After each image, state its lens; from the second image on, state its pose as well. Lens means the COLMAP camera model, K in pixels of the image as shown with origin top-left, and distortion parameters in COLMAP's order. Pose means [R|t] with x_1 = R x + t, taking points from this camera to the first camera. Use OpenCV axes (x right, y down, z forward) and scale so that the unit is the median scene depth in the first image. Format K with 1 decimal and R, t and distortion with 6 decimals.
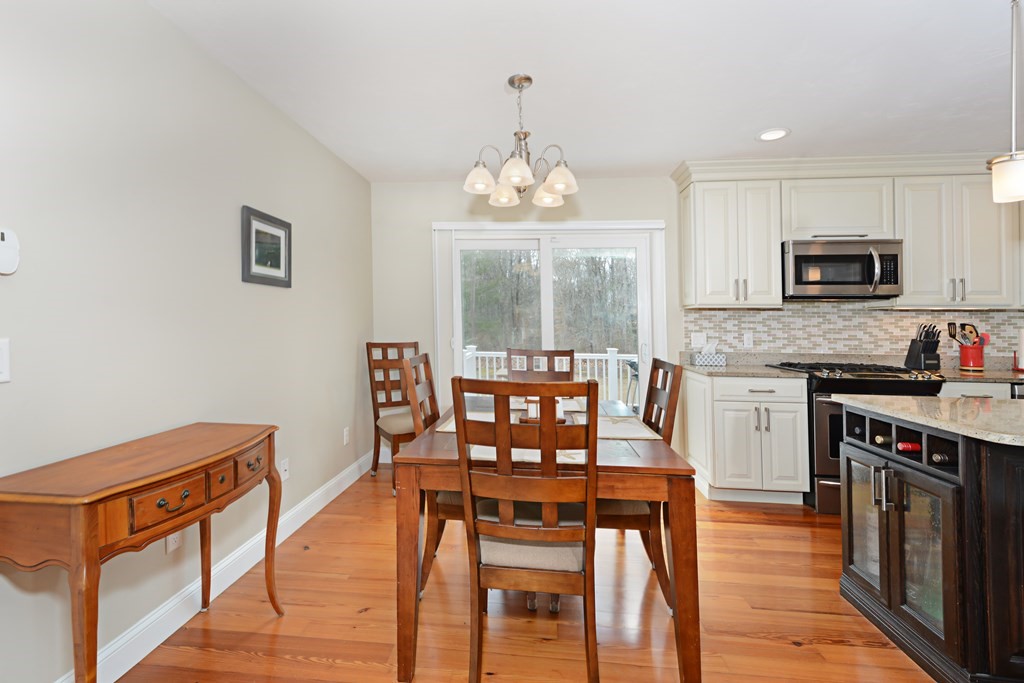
lens RADIAL K [[466.9, 0, 499.4], [0, 466.9, 331.6], [0, 0, 1]] dist [0.007286, -0.002352]
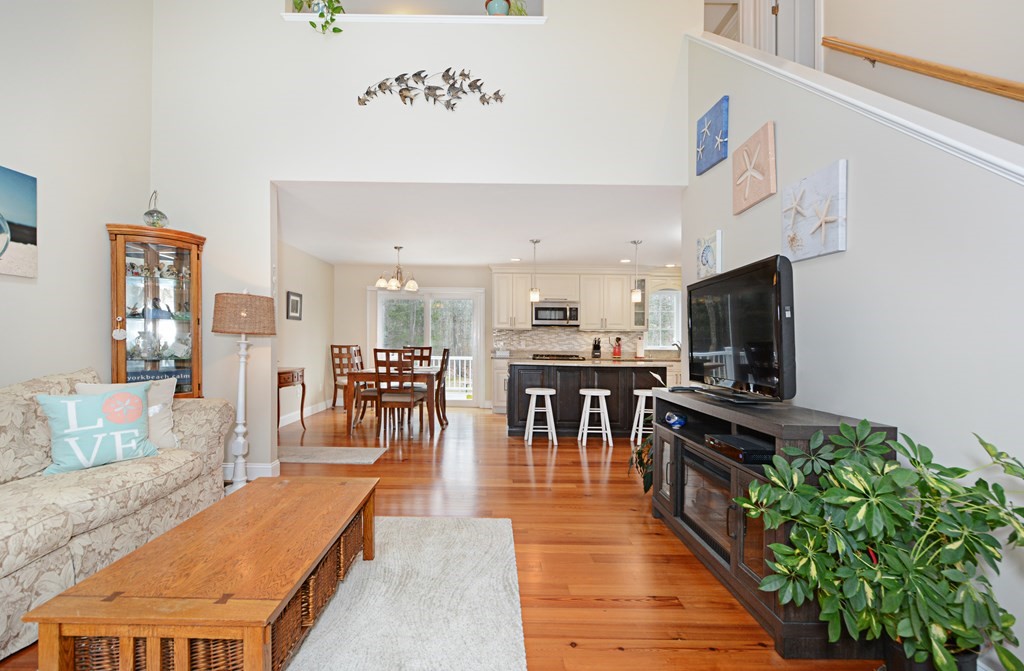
lens RADIAL K [[454.2, 0, 503.3], [0, 454.2, 334.1], [0, 0, 1]] dist [-0.003329, -0.001540]
pose [[0.992134, 0.007153, 0.124978, 0.202491], [-0.003484, 0.999557, -0.029550, 0.032247], [-0.125134, 0.028882, 0.991719, -1.094436]]
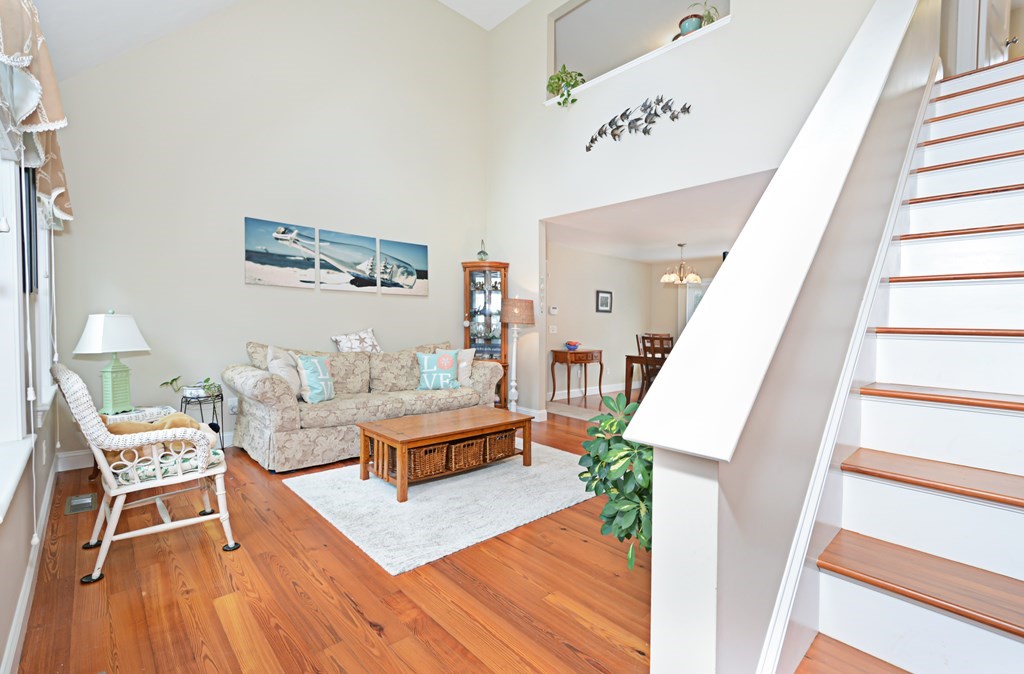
lens RADIAL K [[466.9, 0, 530.3], [0, 466.9, 332.5], [0, 0, 1]] dist [0.007286, -0.002352]
pose [[0.775654, 0.017197, -0.630924, 0.786327], [-0.023823, 0.999714, -0.002039, 0.036746], [0.630708, 0.016612, 0.775842, -1.245635]]
